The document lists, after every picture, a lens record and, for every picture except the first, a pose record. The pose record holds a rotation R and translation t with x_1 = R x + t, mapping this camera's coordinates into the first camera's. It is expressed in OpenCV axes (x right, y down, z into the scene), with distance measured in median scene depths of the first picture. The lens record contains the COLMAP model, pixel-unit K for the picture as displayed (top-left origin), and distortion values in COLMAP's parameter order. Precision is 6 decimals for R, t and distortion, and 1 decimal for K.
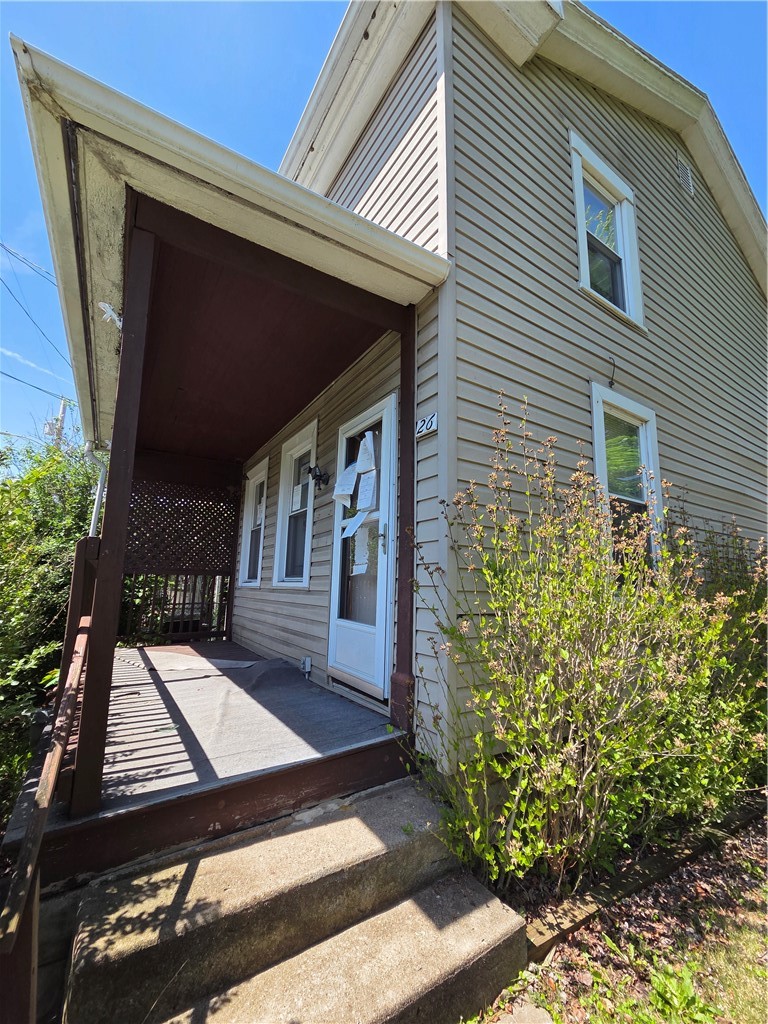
lens RADIAL K [[415.5, 0, 384.0], [0, 415.5, 512.0], [0, 0, 1]] dist [-0.002452, 0.000011]
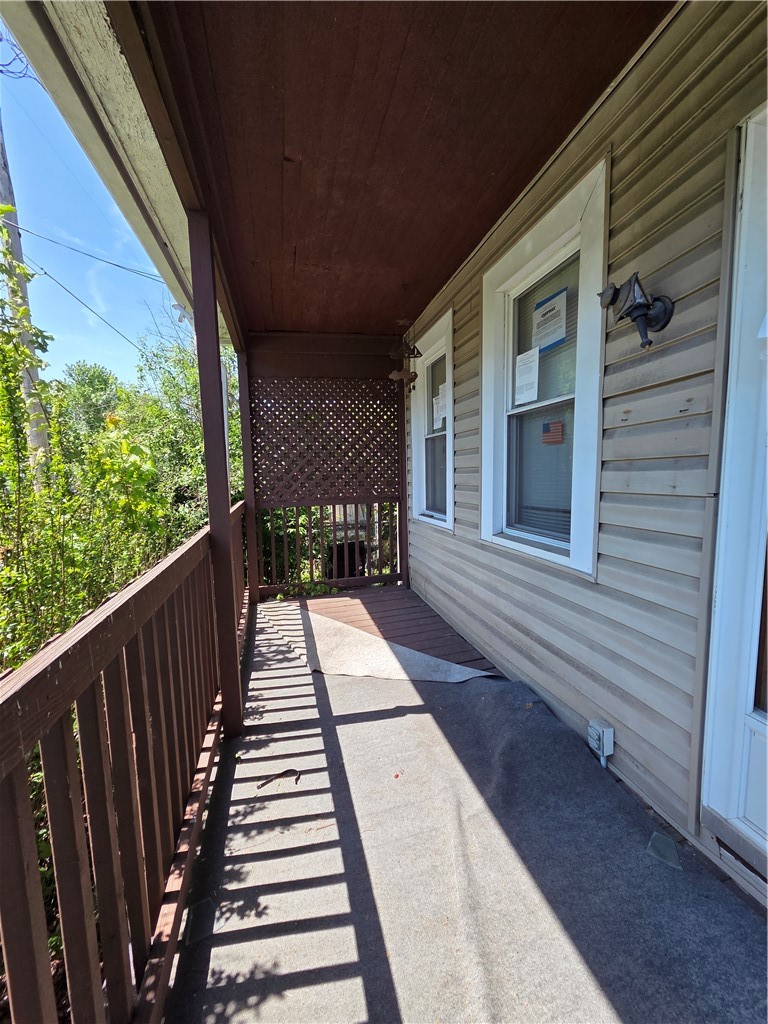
lens RADIAL K [[415.5, 0, 384.0], [0, 415.5, 512.0], [0, 0, 1]] dist [-0.002452, 0.000011]
pose [[0.942212, -0.006687, -0.334951, -0.191994], [0.095634, 0.963569, 0.249779, -0.017933], [0.321078, -0.267377, 0.908525, 0.411788]]
